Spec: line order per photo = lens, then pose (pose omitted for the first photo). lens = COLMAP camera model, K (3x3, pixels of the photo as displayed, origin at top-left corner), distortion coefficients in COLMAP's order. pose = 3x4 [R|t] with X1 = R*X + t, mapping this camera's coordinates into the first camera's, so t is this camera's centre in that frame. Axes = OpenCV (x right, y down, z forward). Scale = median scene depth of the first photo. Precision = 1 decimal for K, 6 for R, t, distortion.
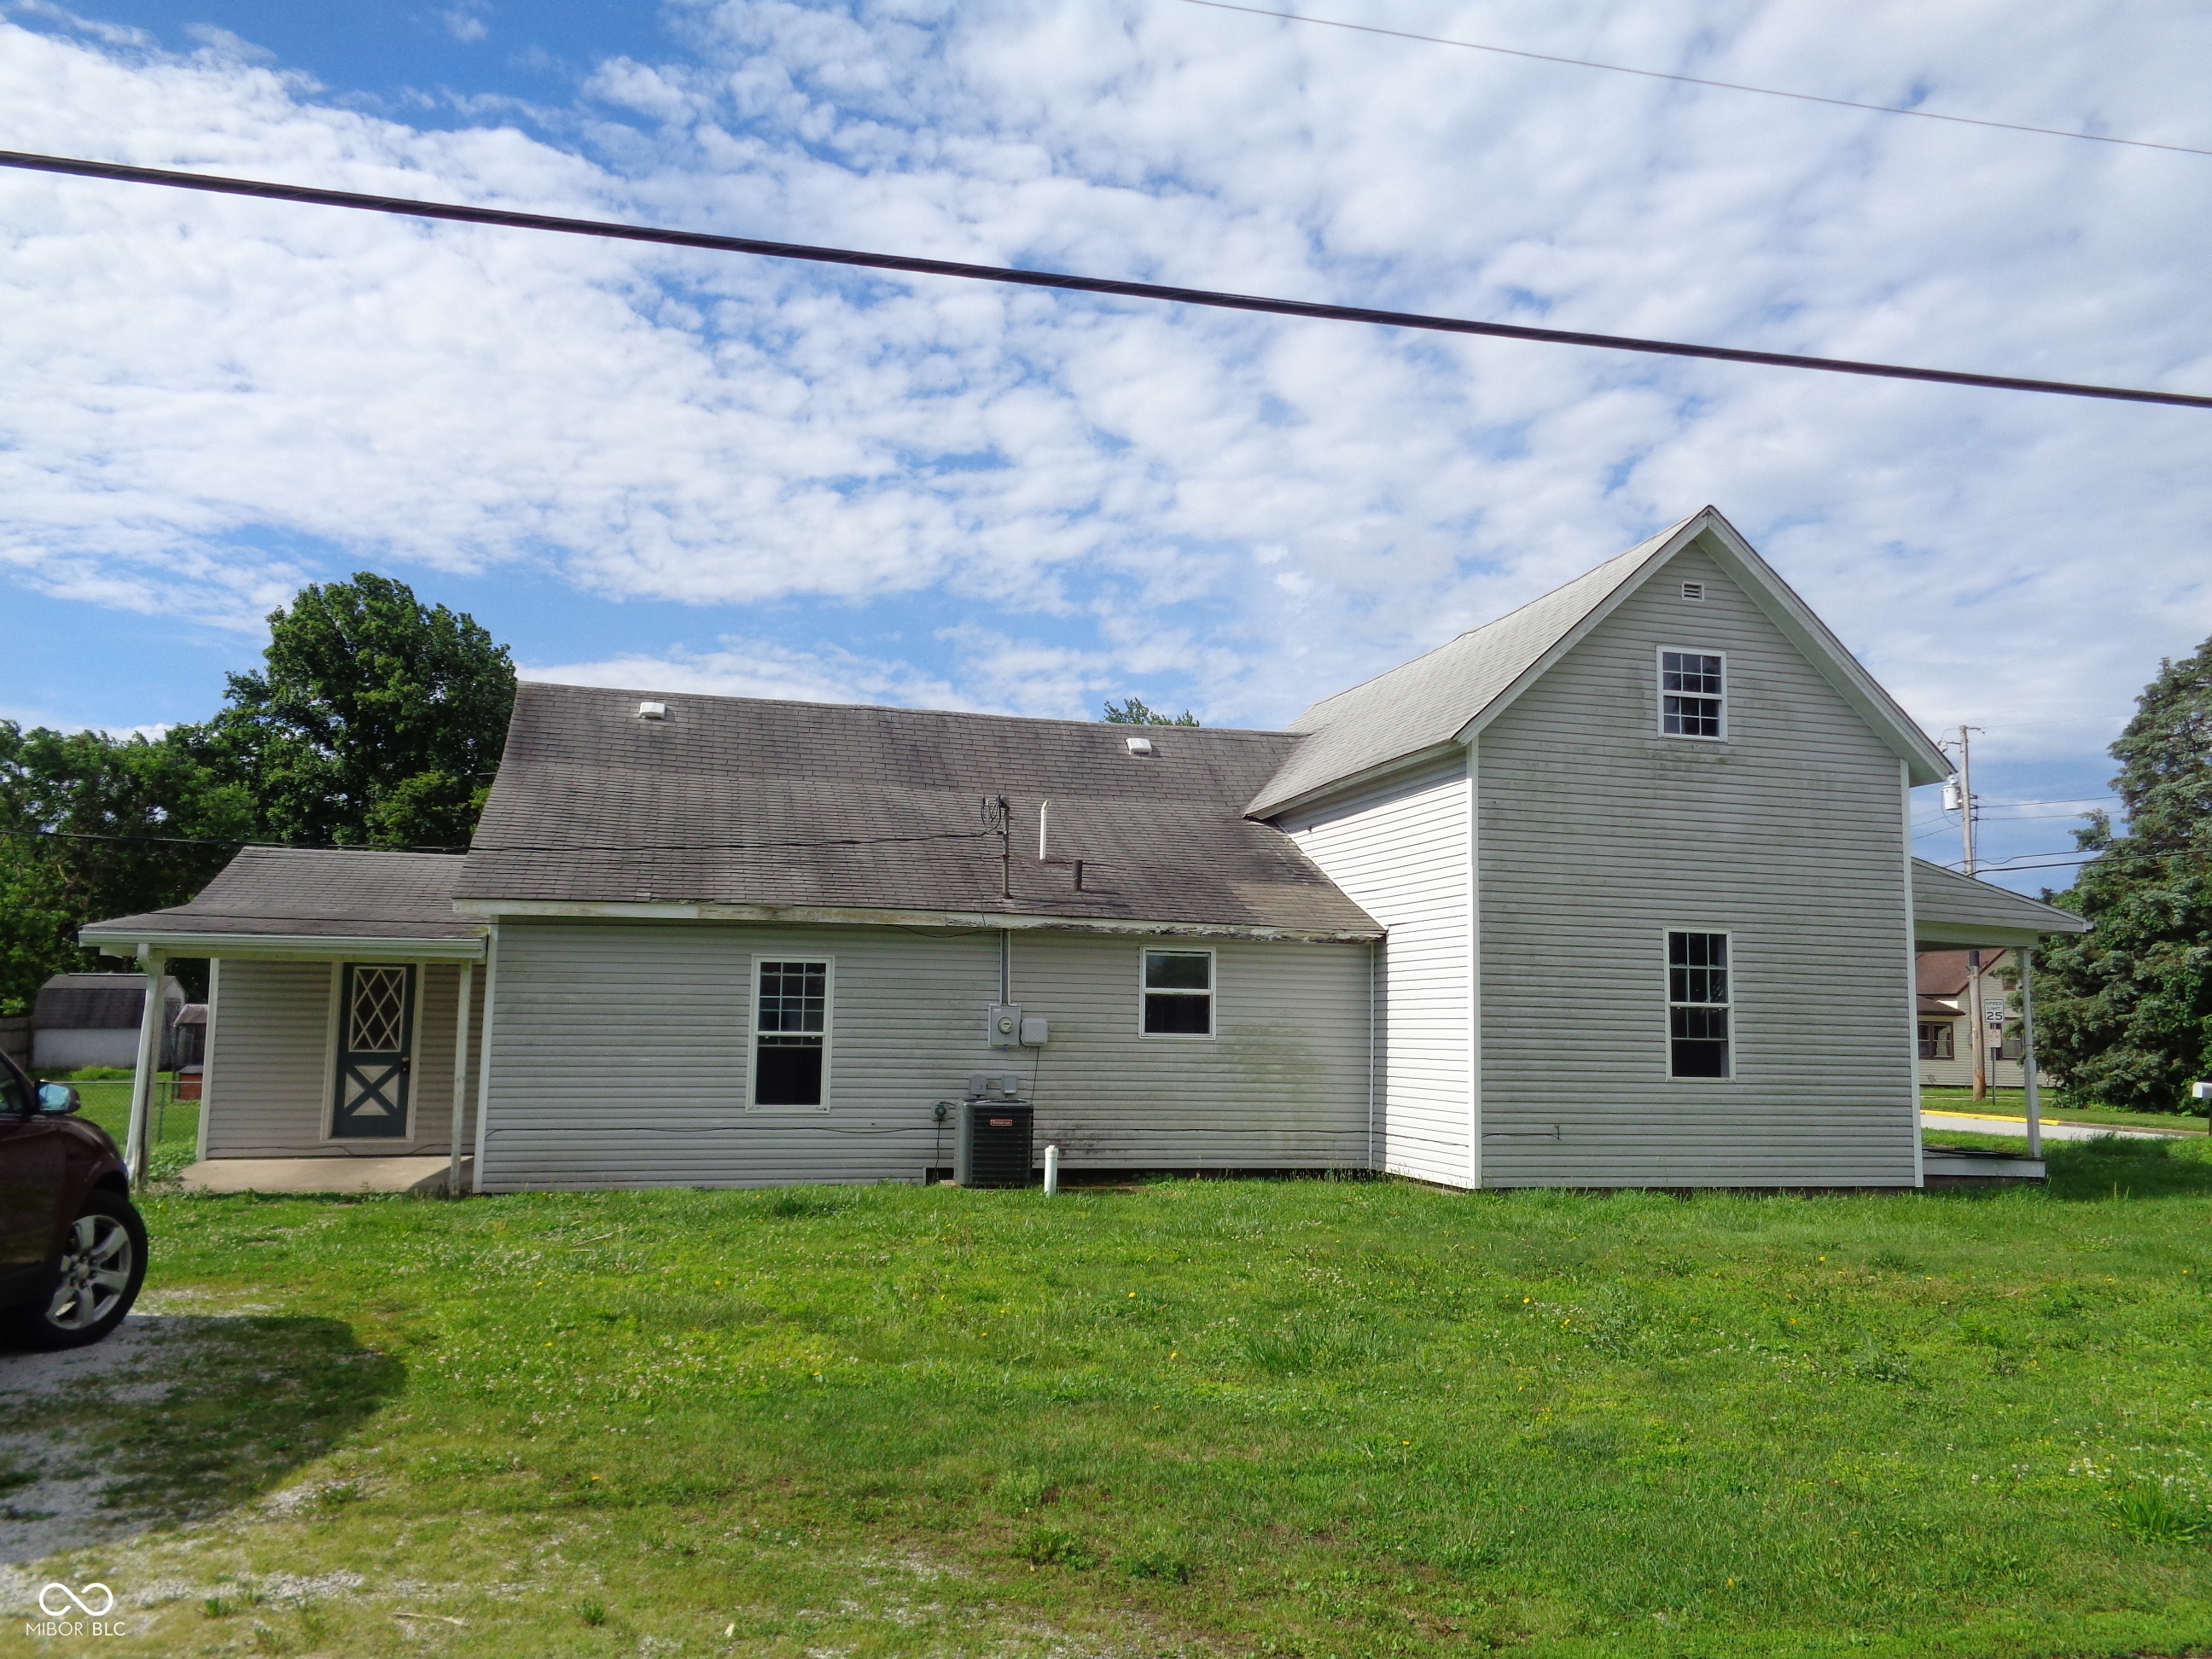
lens RADIAL K [[1674.3, 0, 1101.7], [0, 1674.3, 834.5], [0, 0, 1]] dist [0.009213, -0.008642]
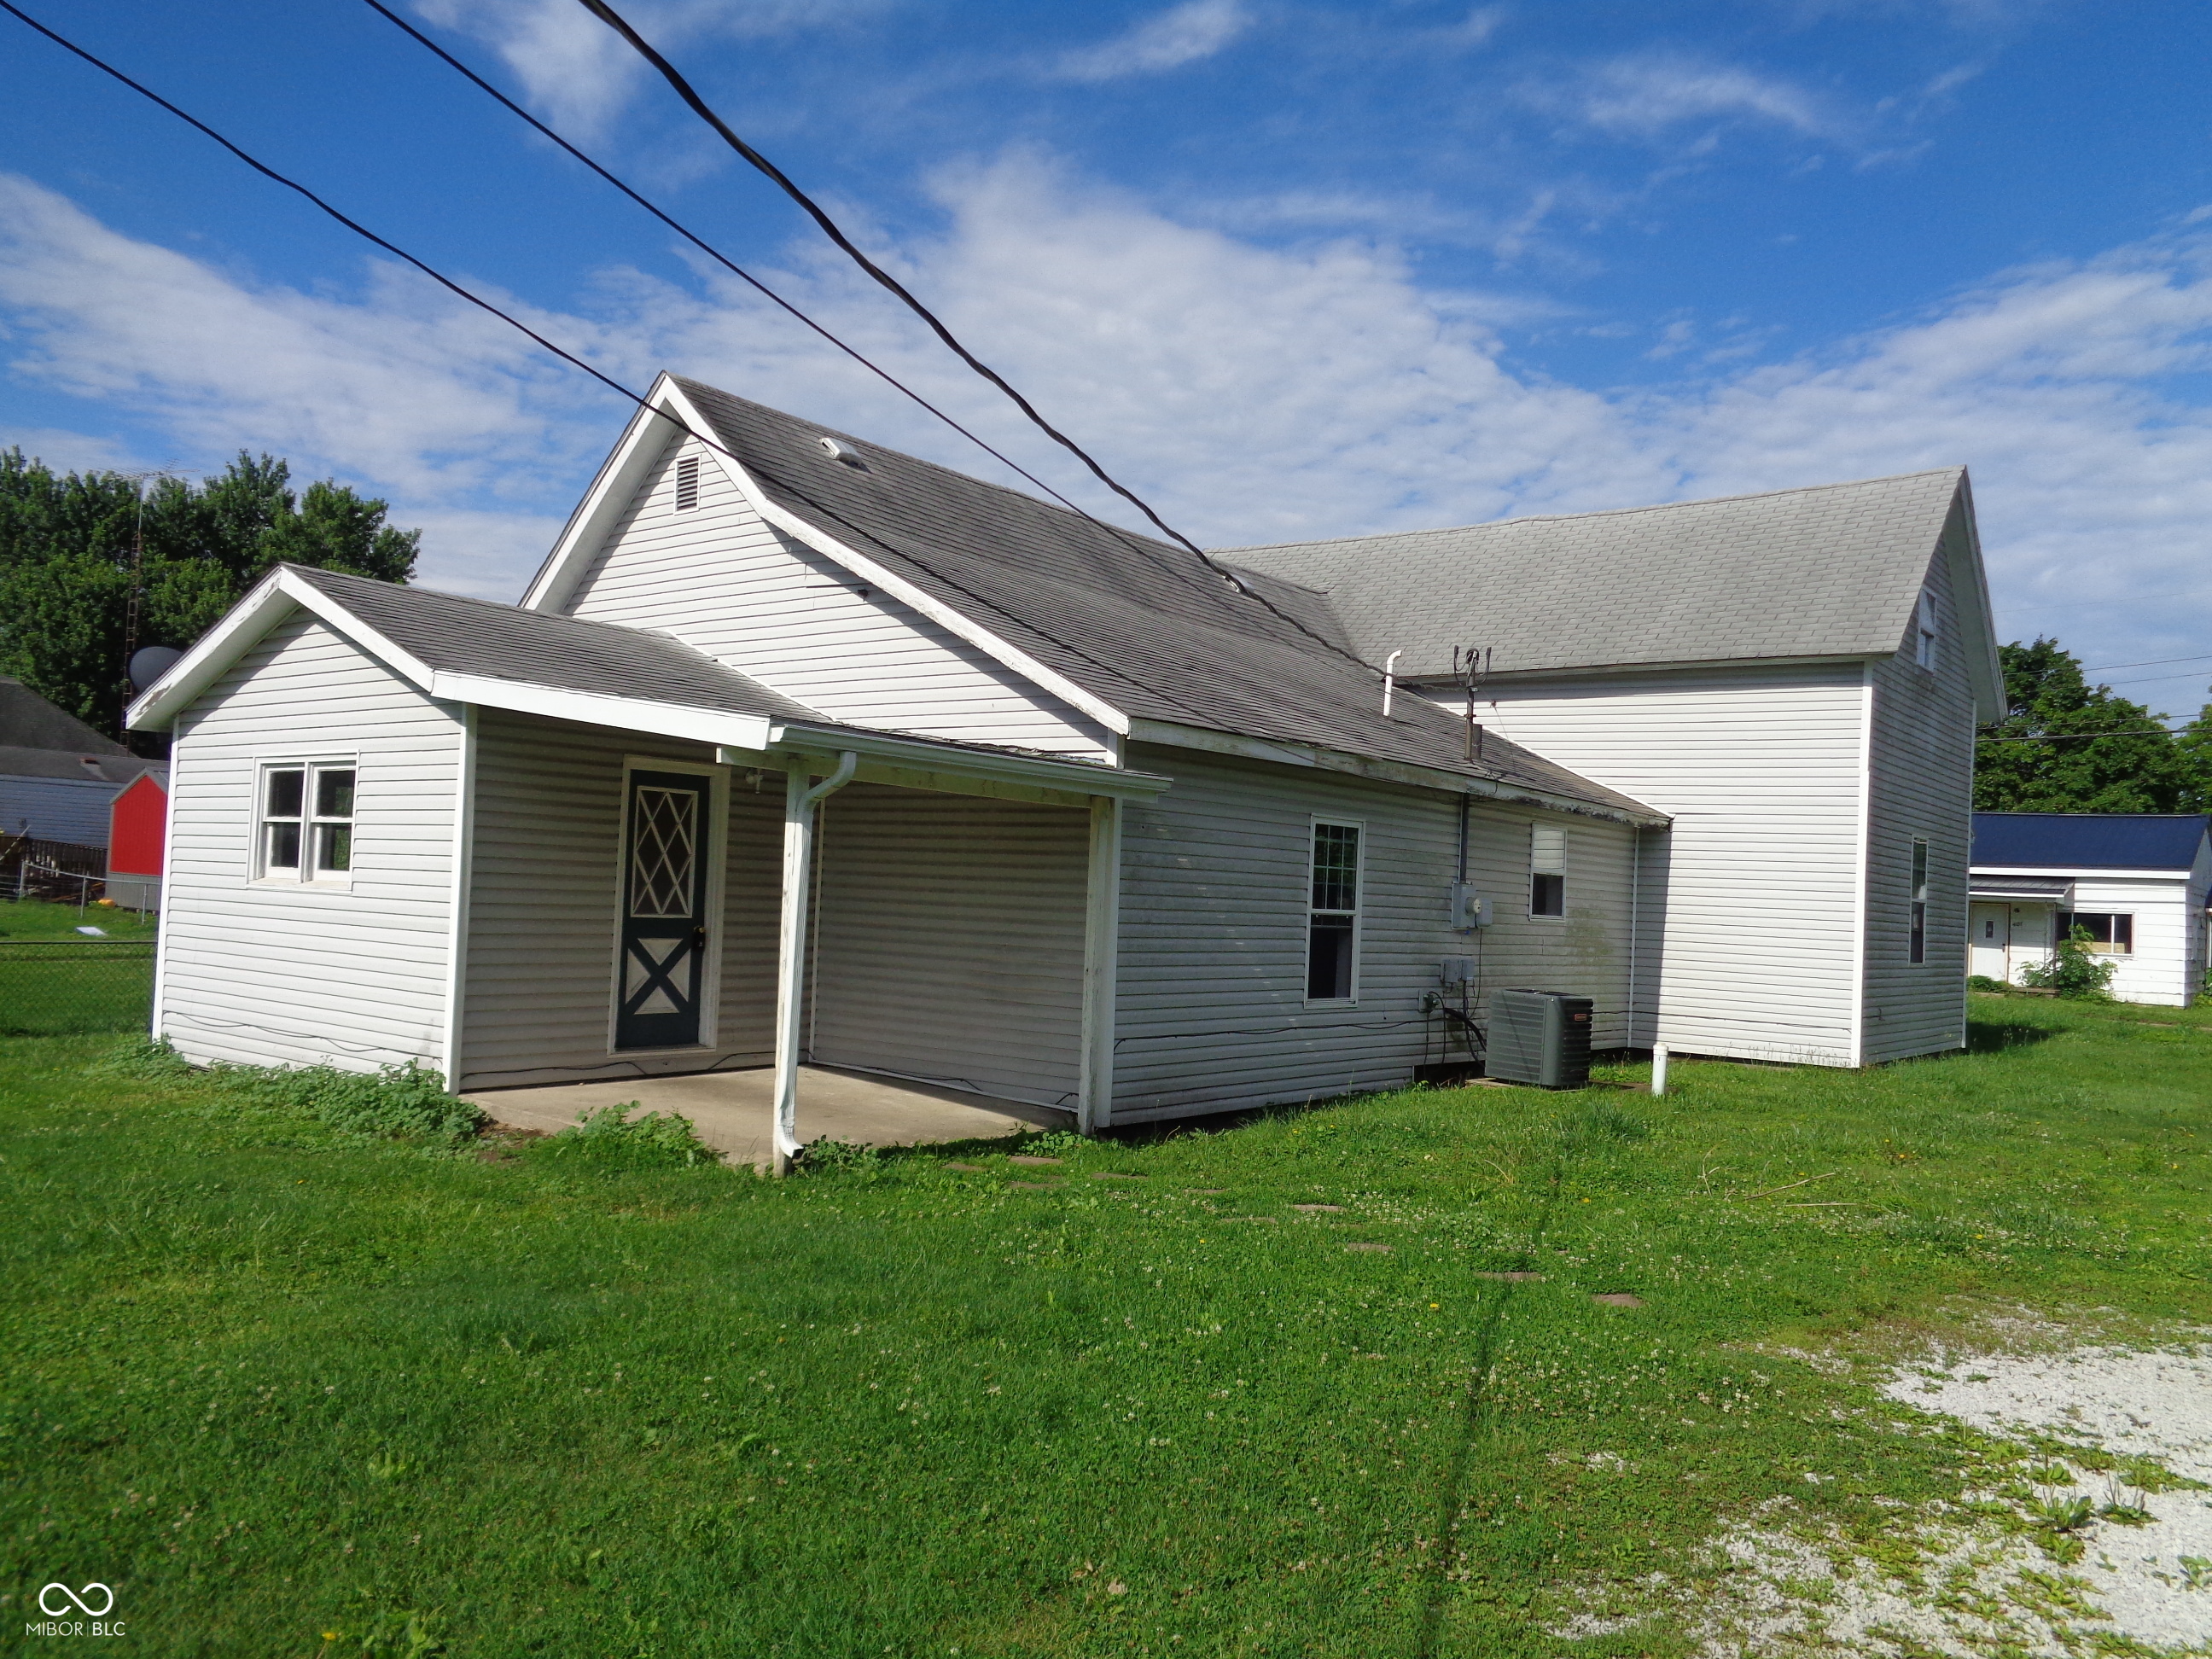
lens RADIAL K [[1674.3, 0, 1106.9], [0, 1674.3, 826.9], [0, 0, 1]] dist [0.009213, -0.008642]
pose [[0.794002, 0.048090, 0.606010, -0.725240], [-0.106416, 0.992469, 0.060669, 0.037377], [-0.598529, -0.112661, 0.793140, 0.394976]]
